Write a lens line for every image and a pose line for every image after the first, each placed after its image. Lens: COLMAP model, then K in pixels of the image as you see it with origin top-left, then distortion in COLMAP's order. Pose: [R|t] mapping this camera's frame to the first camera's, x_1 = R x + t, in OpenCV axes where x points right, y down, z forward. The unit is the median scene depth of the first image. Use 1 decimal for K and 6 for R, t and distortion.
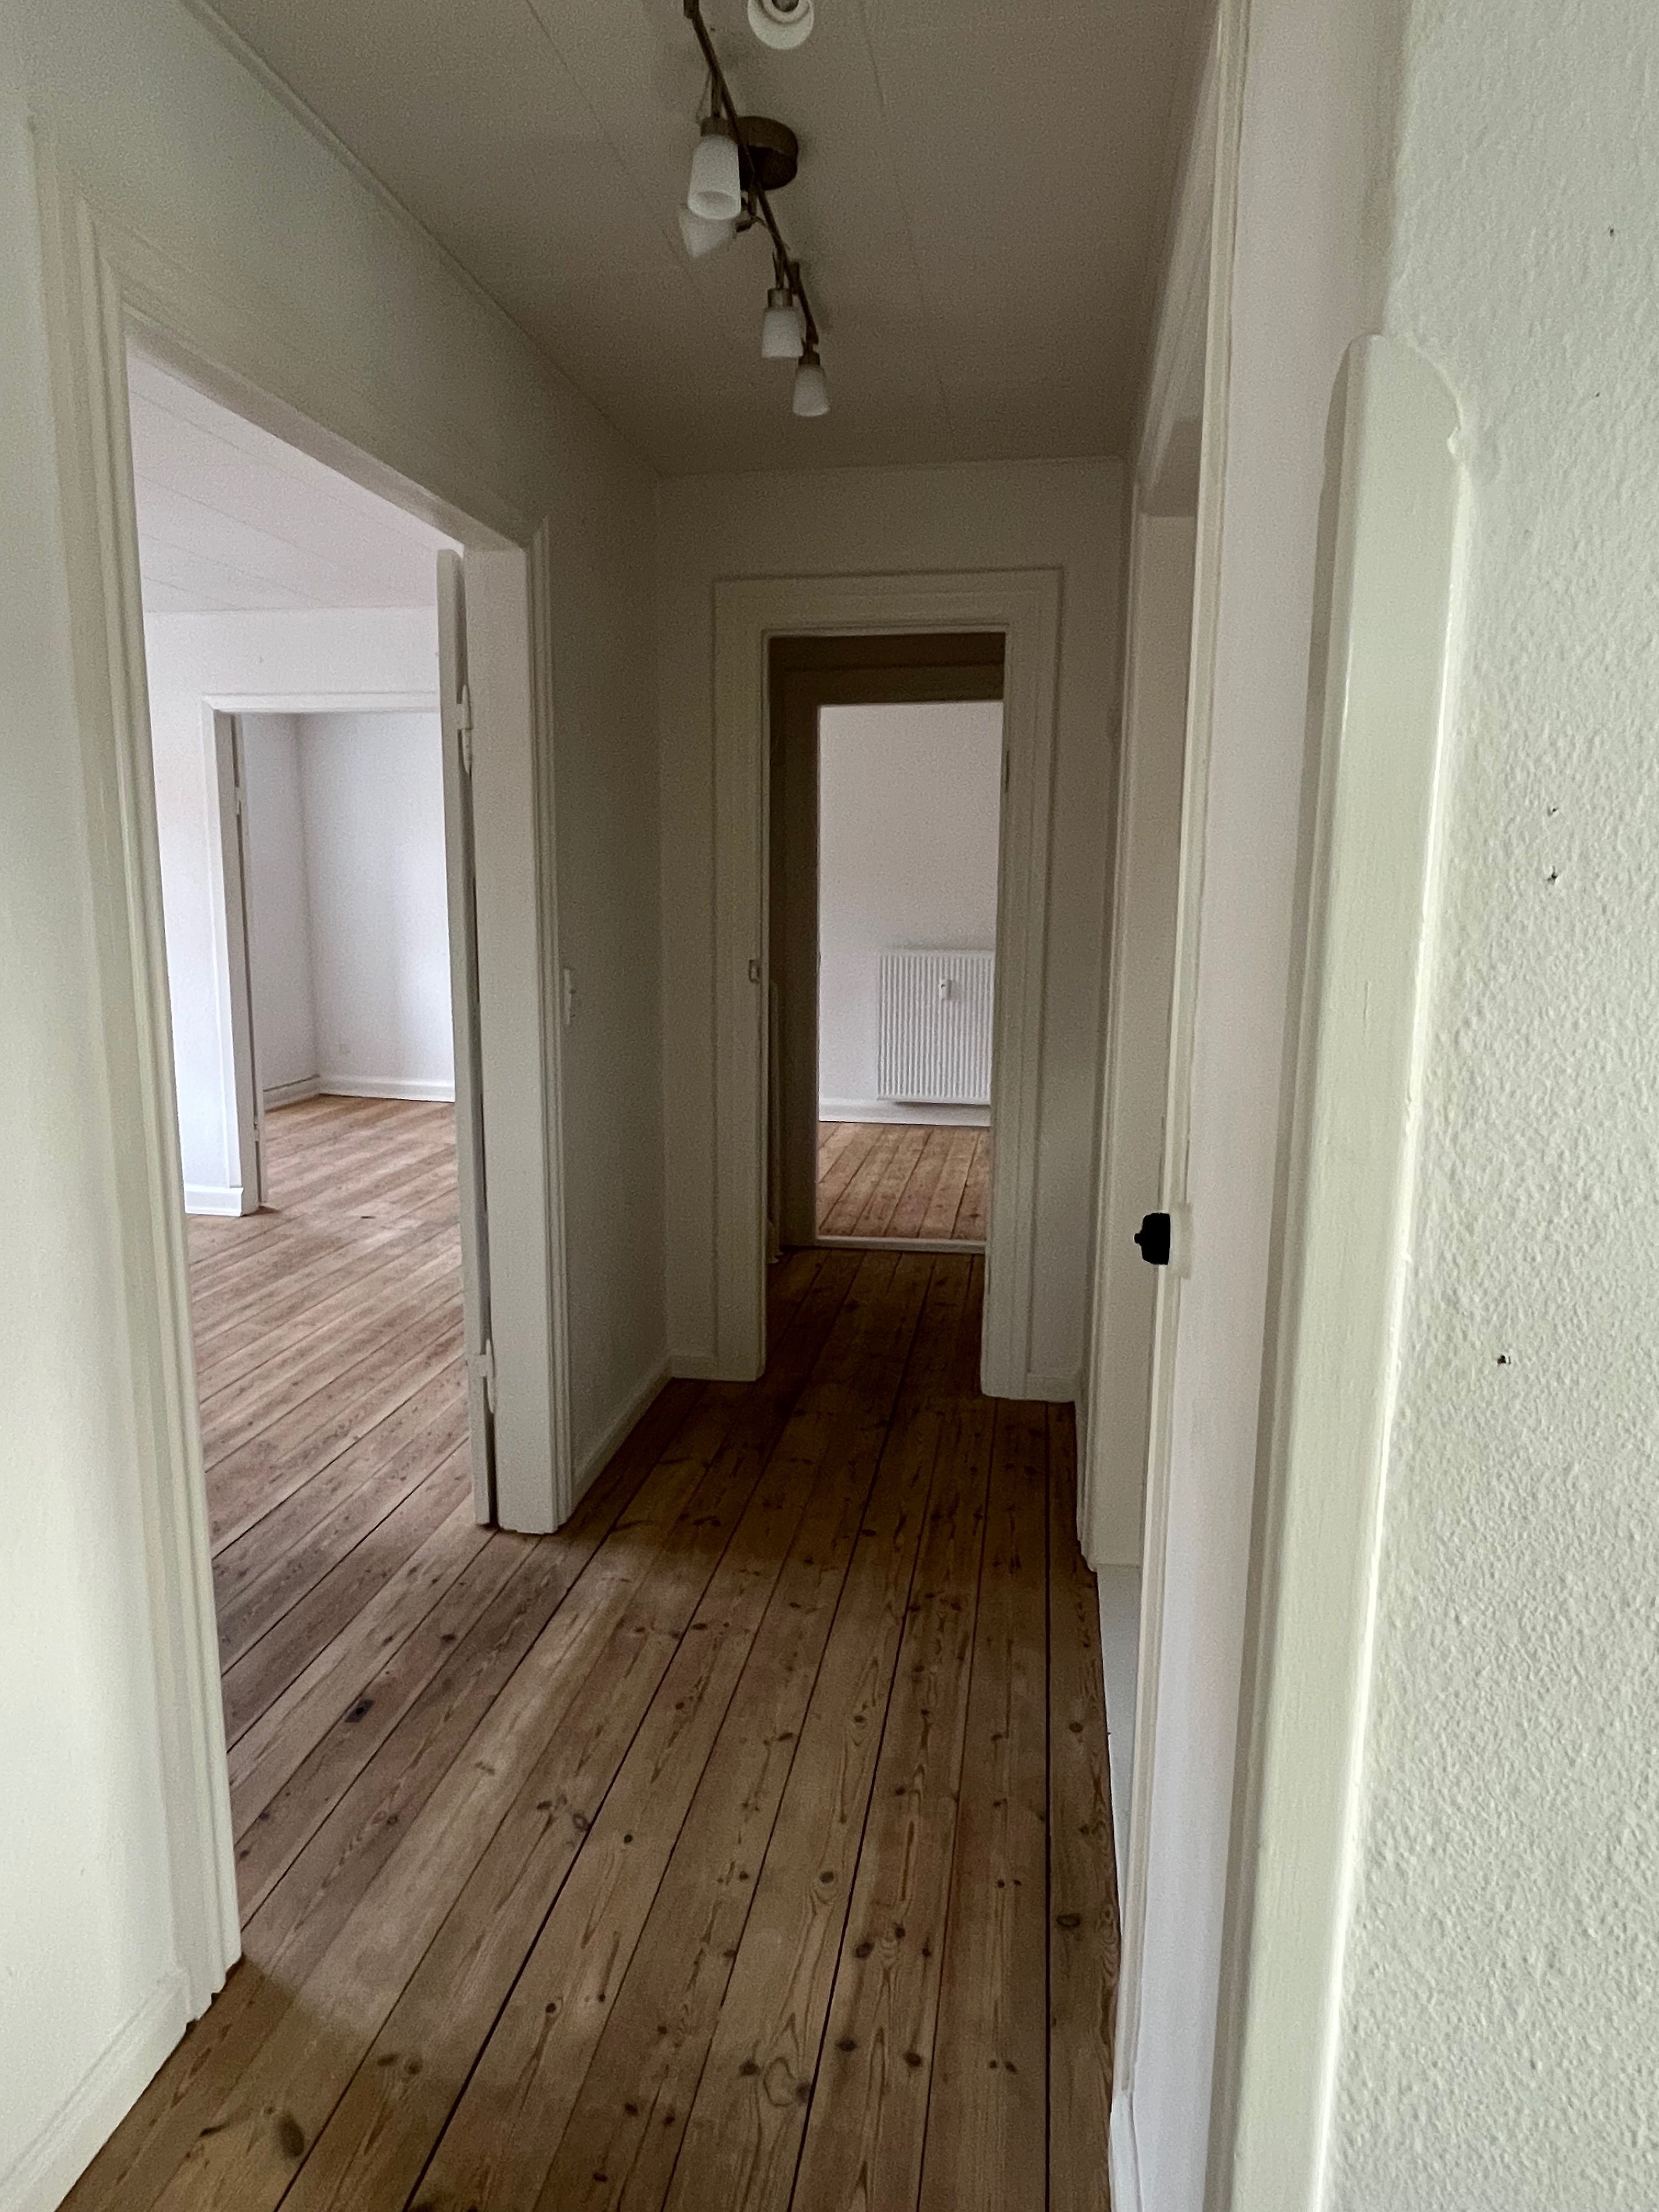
lens RADIAL K [[1333.8, 0, 829.5], [0, 1333.8, 1106.0], [0, 0, 1]] dist [-0.000148, -0.000301]
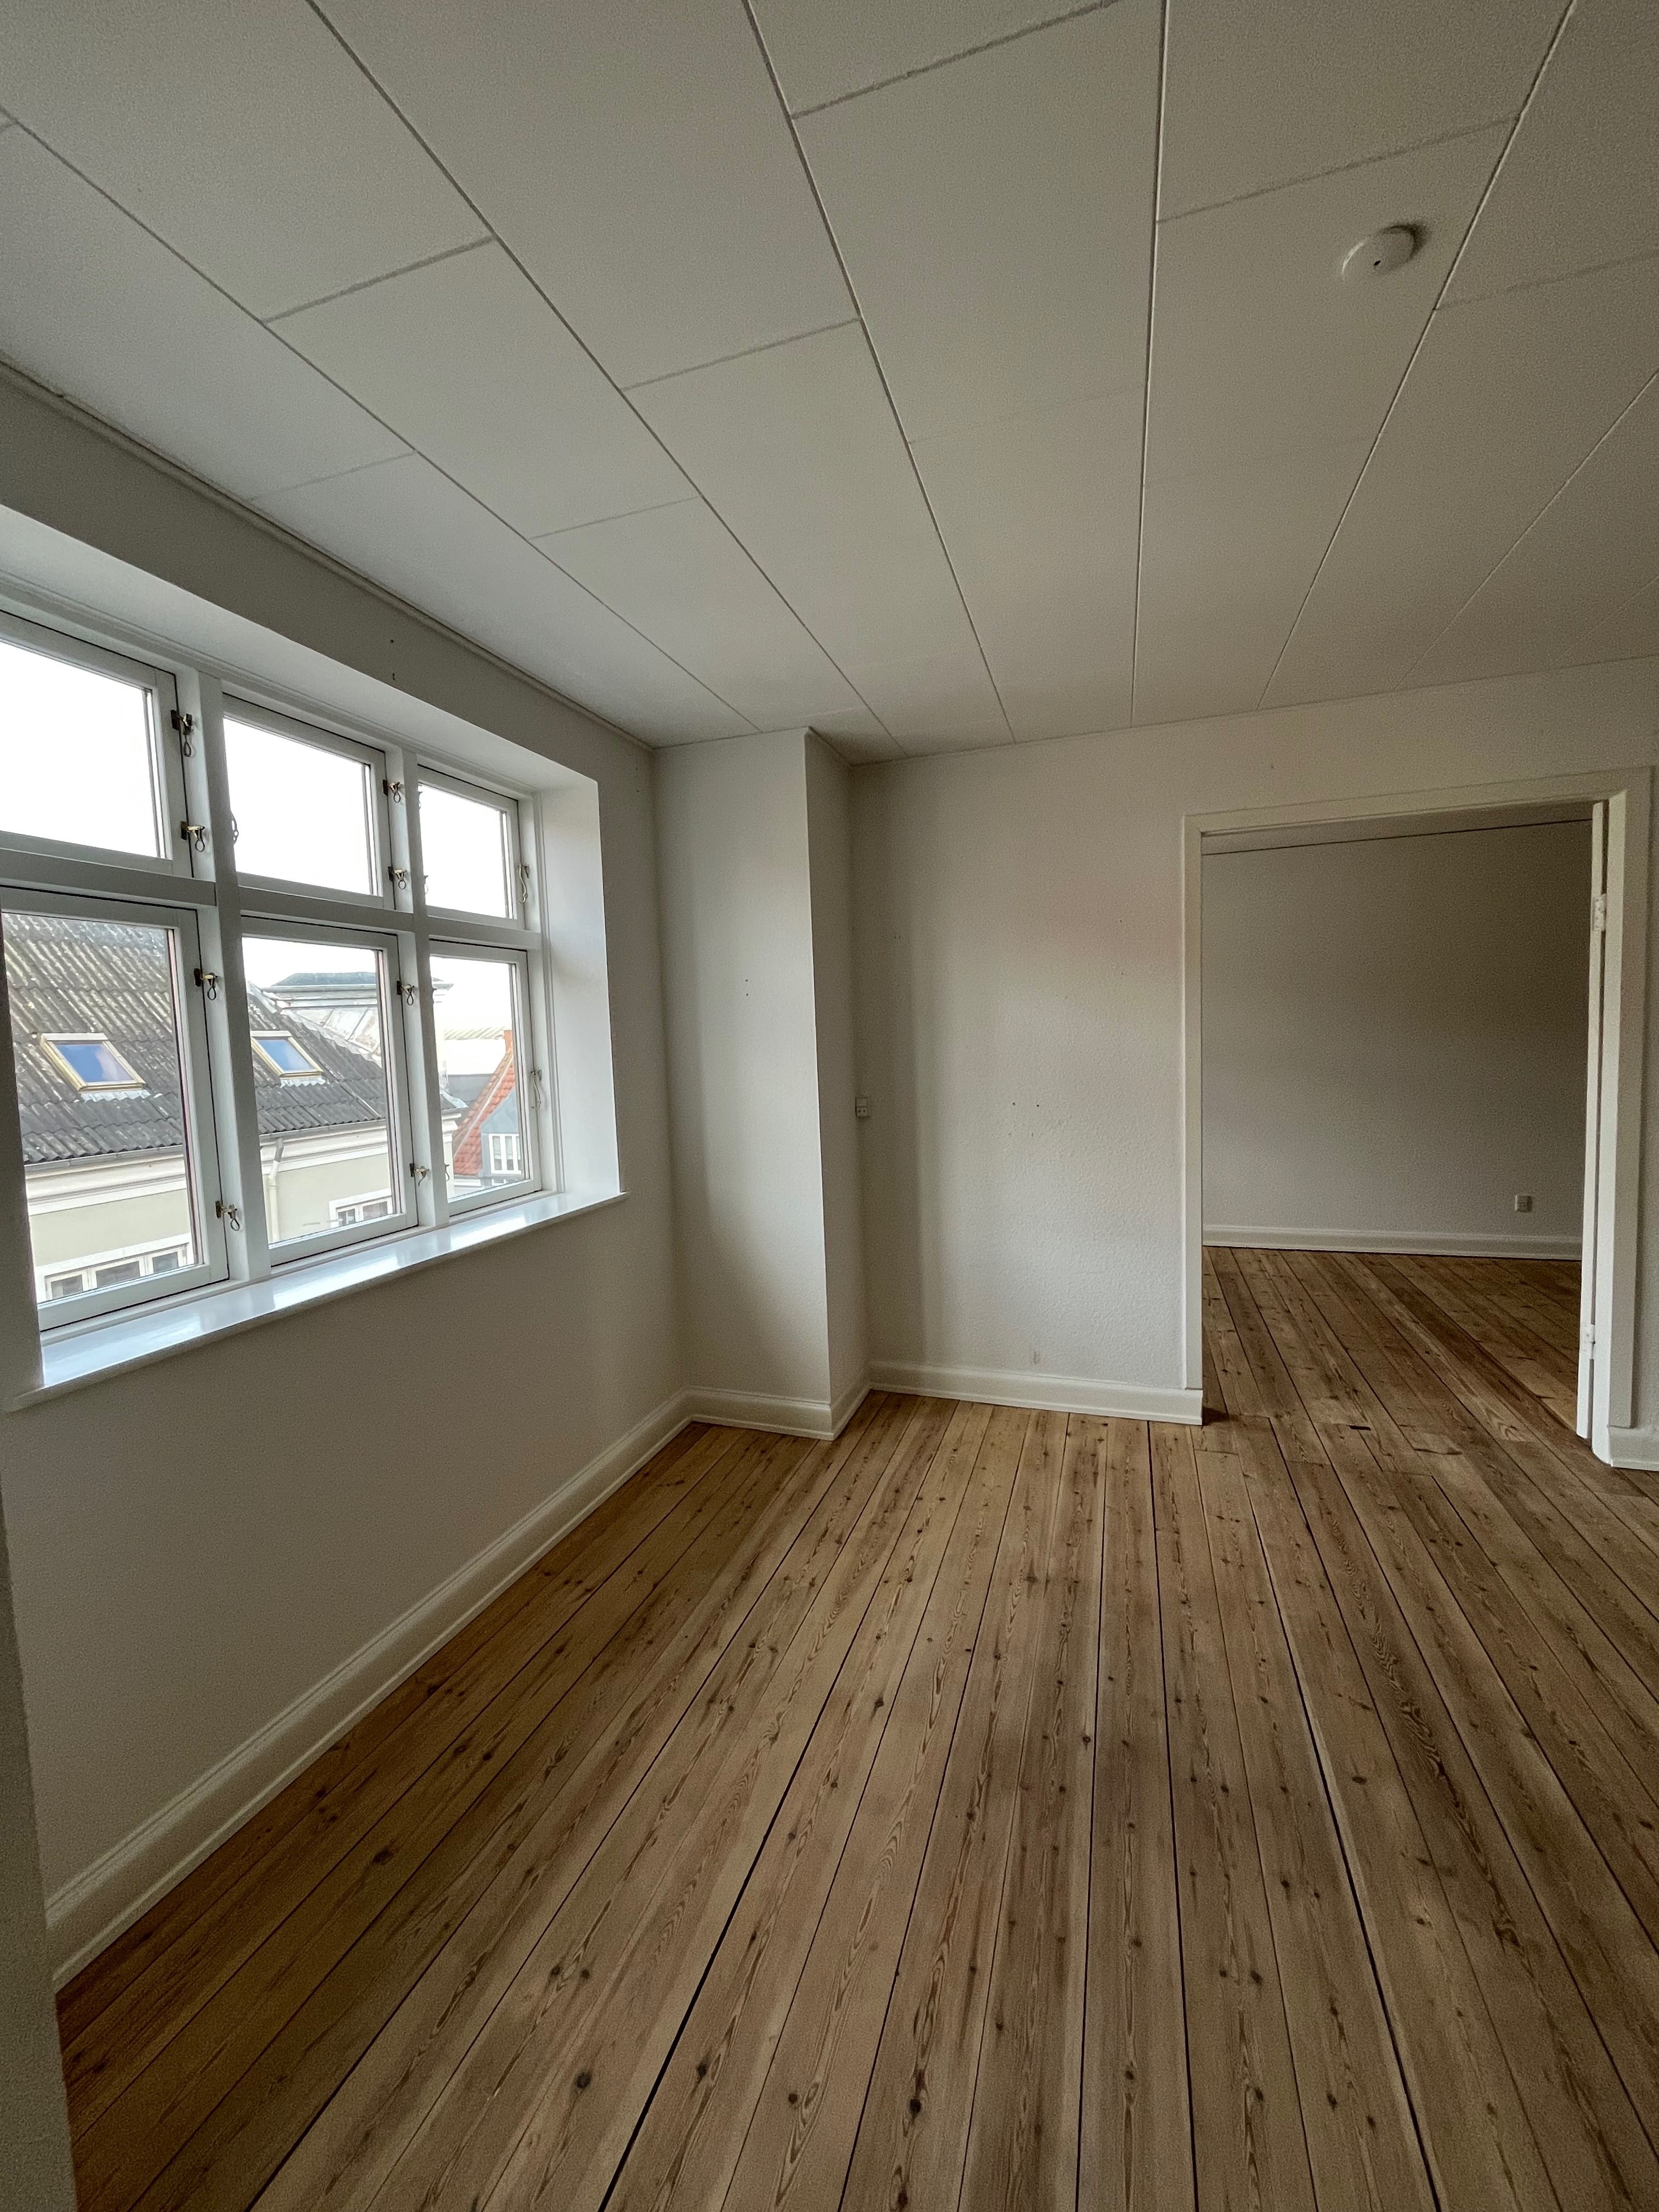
lens RADIAL K [[891.8, 0, 826.2], [0, 891.8, 1106.7], [0, 0, 1]] dist [-0.003323, -0.000457]
pose [[0.986480, -0.035704, -0.159944, -0.614373], [0.020568, 0.995235, -0.095308, -0.072789], [0.162585, 0.090730, 0.982514, 0.413646]]
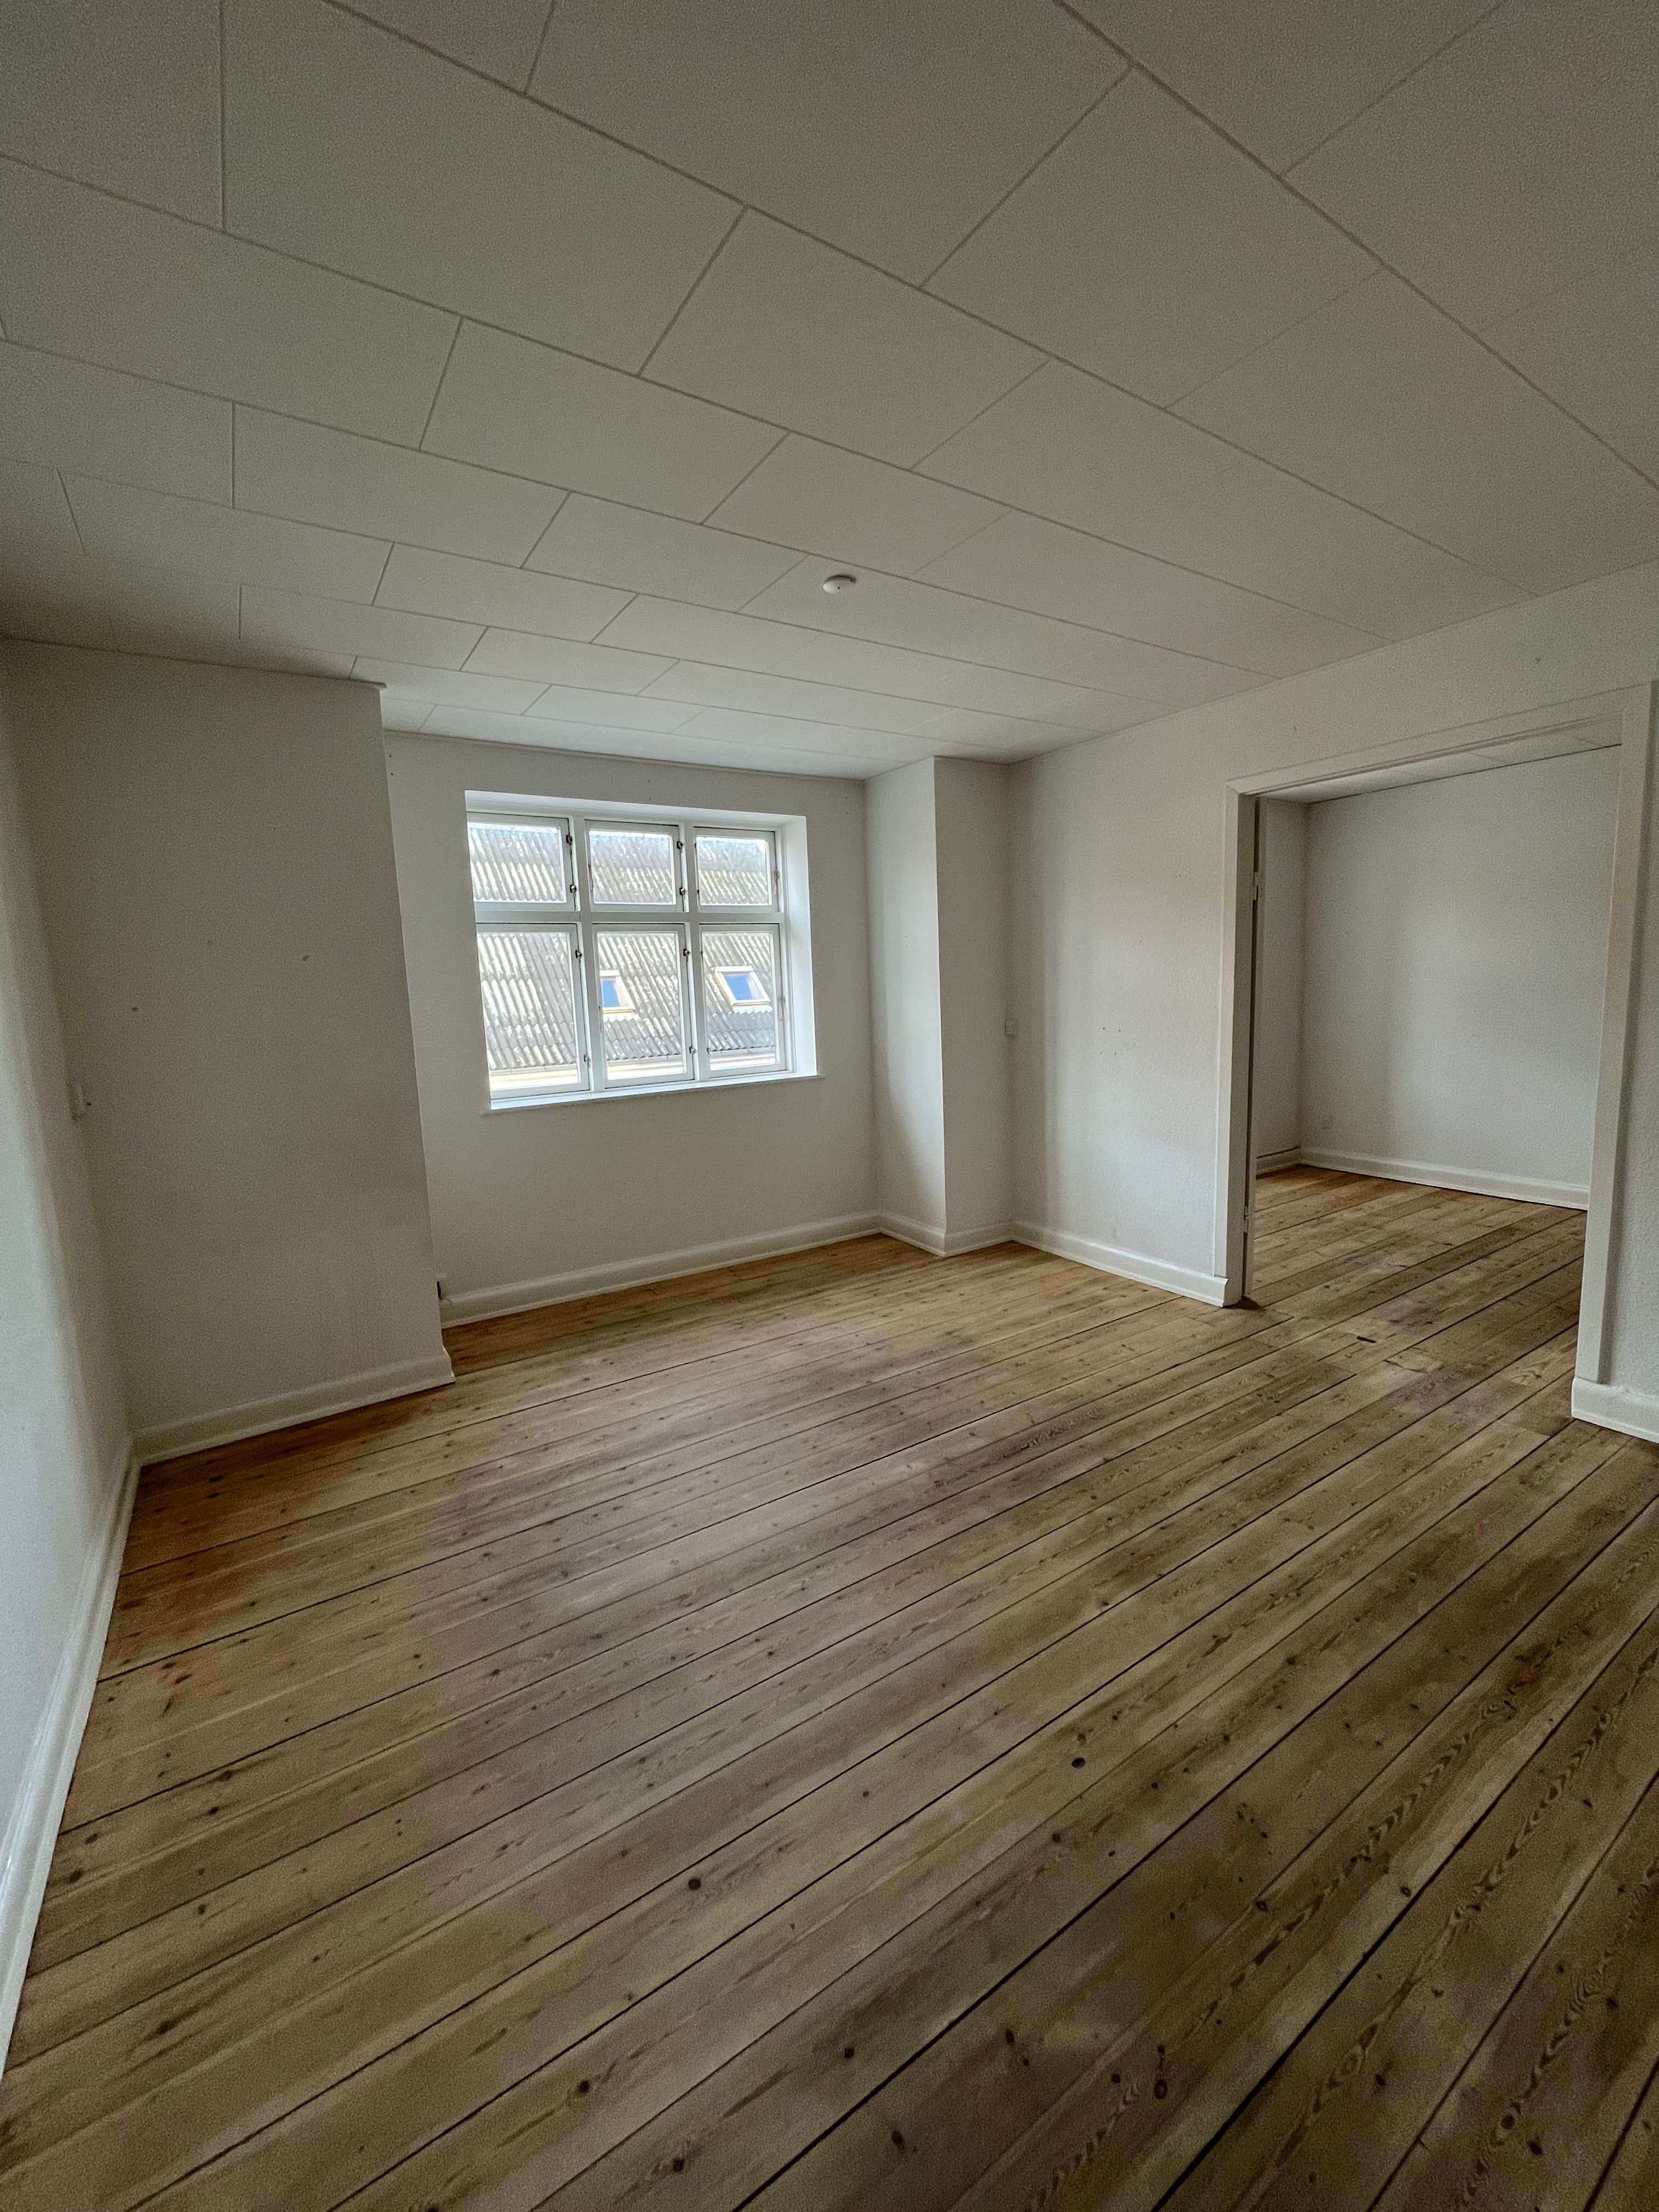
lens RADIAL K [[891.8, 0, 826.2], [0, 891.8, 1106.7], [0, 0, 1]] dist [-0.003323, -0.000457]
pose [[0.672238, 0.059474, -0.737943, -0.169912], [-0.078214, 0.996895, 0.009094, -0.051488], [0.736192, 0.051604, 0.674802, 0.349201]]
